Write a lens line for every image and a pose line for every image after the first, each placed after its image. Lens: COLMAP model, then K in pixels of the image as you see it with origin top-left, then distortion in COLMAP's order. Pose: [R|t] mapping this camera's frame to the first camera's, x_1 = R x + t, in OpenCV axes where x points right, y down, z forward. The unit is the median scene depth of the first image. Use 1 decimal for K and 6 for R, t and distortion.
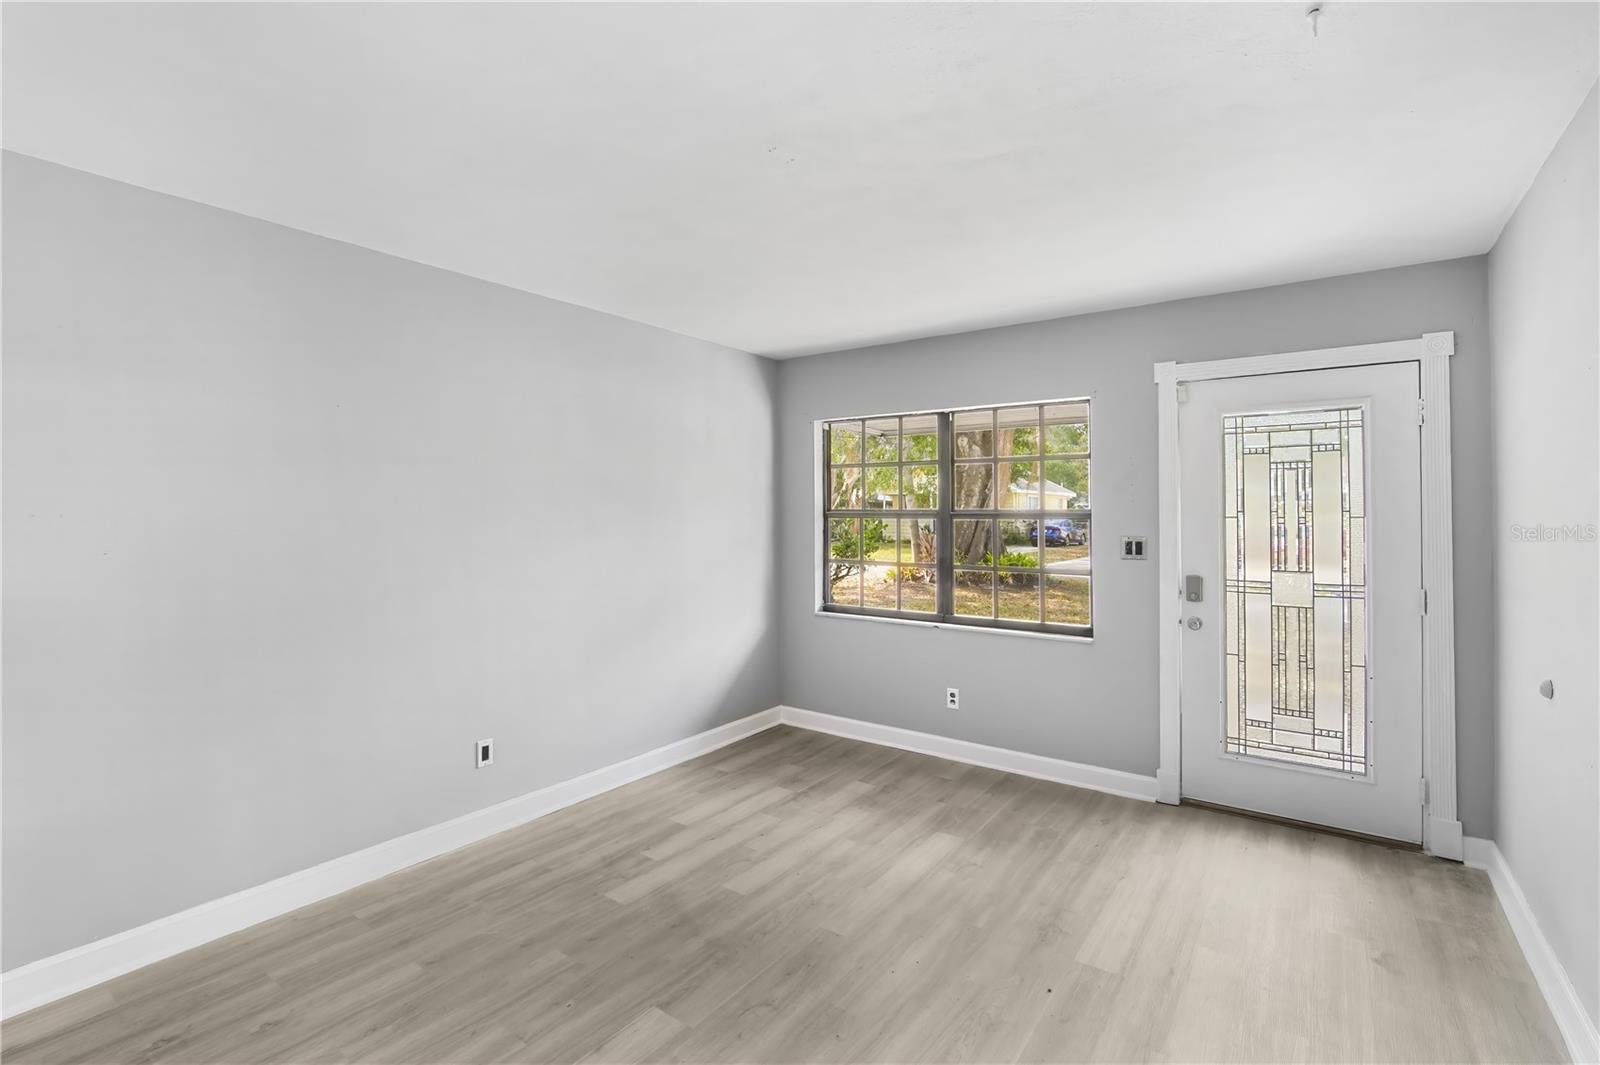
lens RADIAL K [[726.0, 0, 801.0], [0, 726.0, 505.4], [0, 0, 1]] dist [-0.015659, 0.001132]
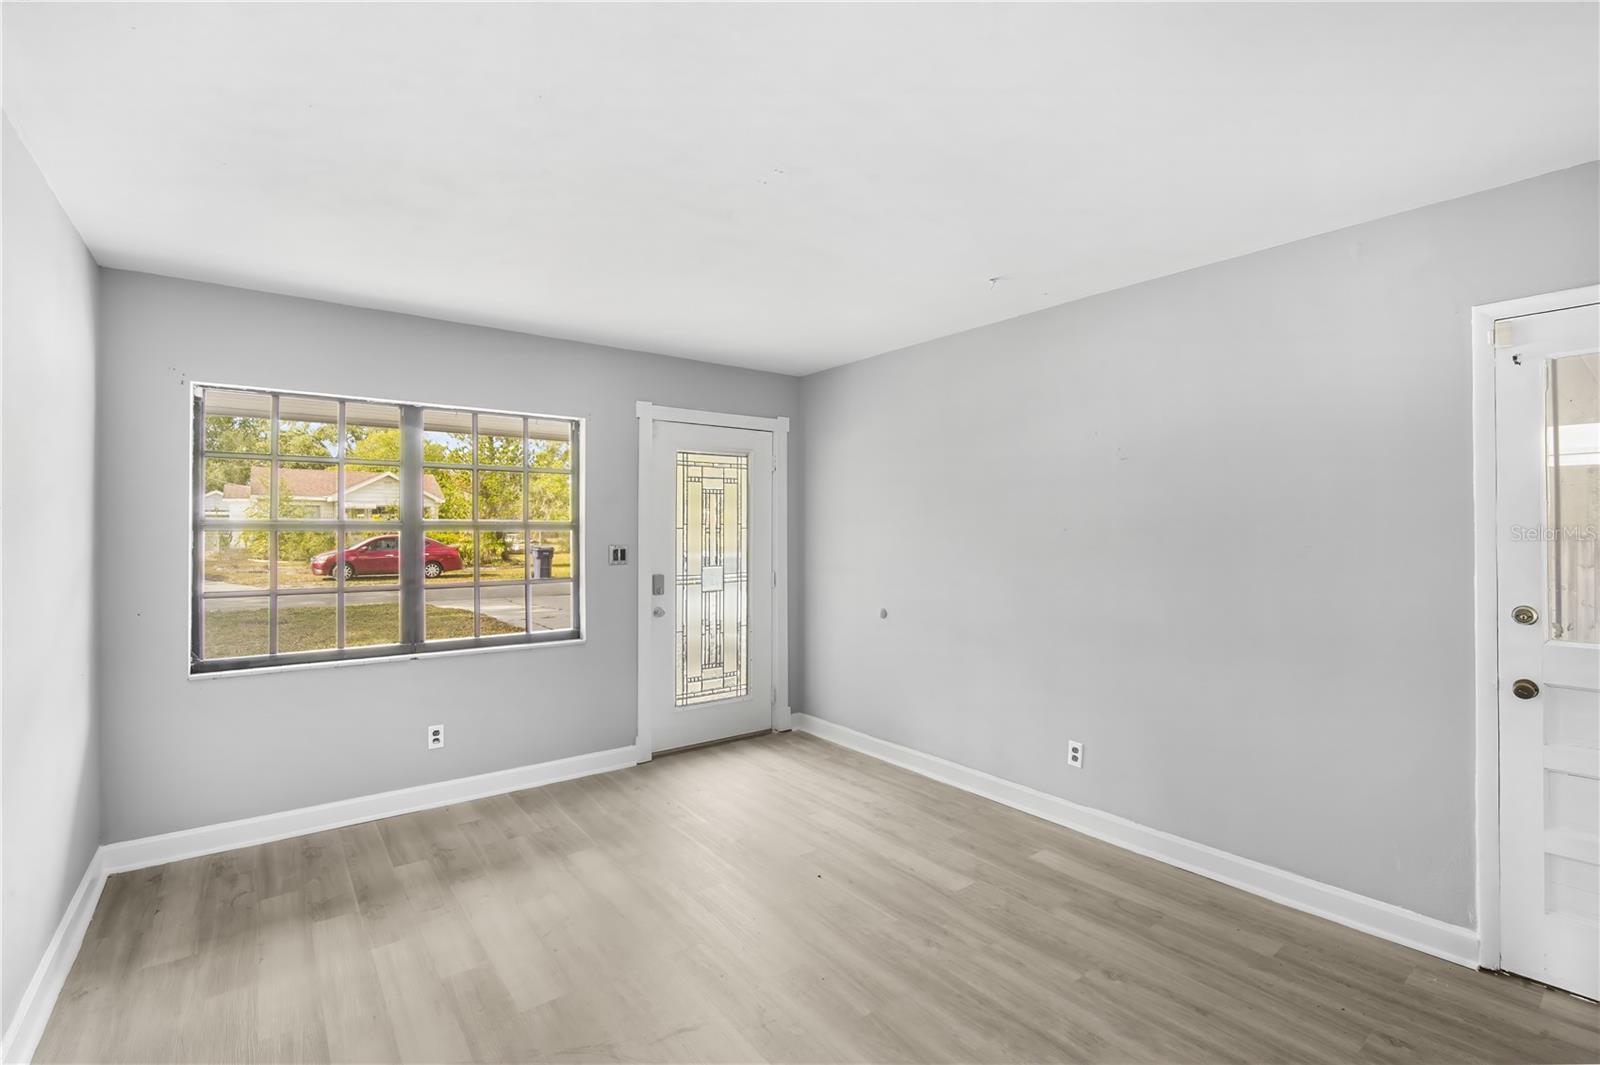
lens RADIAL K [[726.0, 0, 798.9], [0, 726.0, 524.0], [0, 0, 1]] dist [-0.015659, 0.001132]
pose [[0.284352, 0.002473, 0.958717, -0.629352], [-0.012137, 0.999926, 0.001021, 0.004949], [-0.958643, -0.011926, 0.284361, 0.424475]]
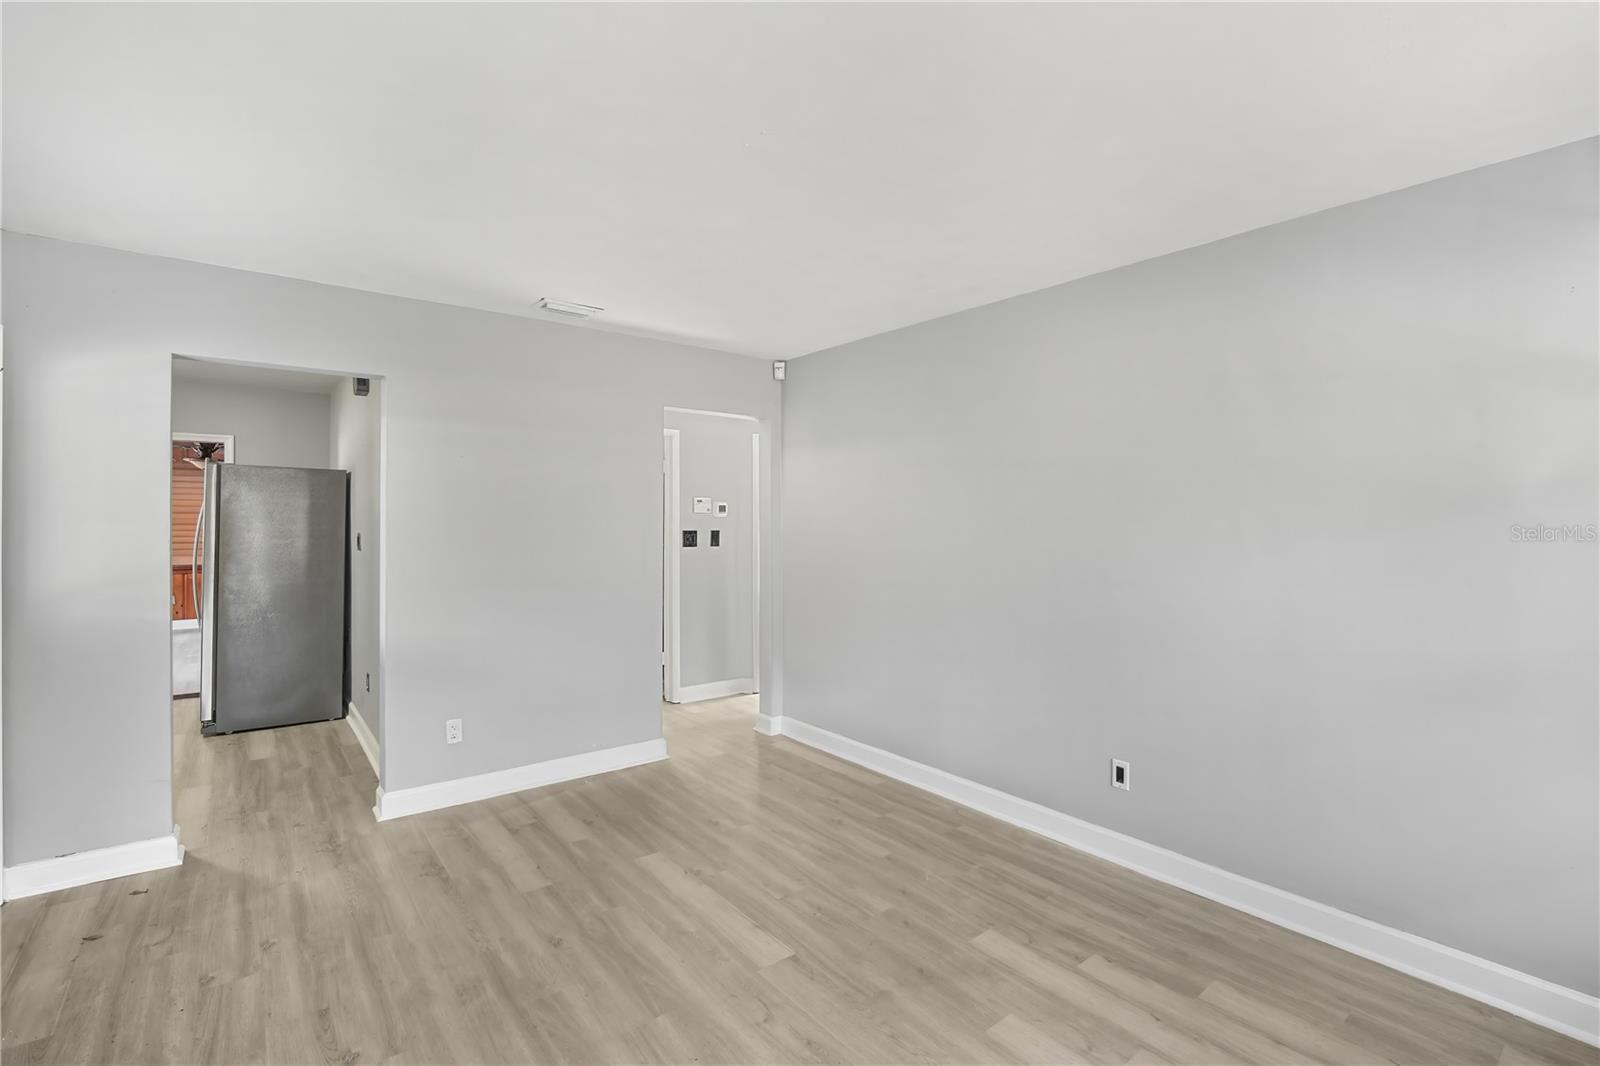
lens RADIAL K [[726.0, 0, 802.3], [0, 726.0, 523.1], [0, 0, 1]] dist [-0.015659, 0.001132]
pose [[-0.273211, 0.002735, -0.961950, 0.558003], [0.015016, 0.999886, -0.001422, 0.010644], [0.961837, -0.014833, -0.273221, 0.835581]]
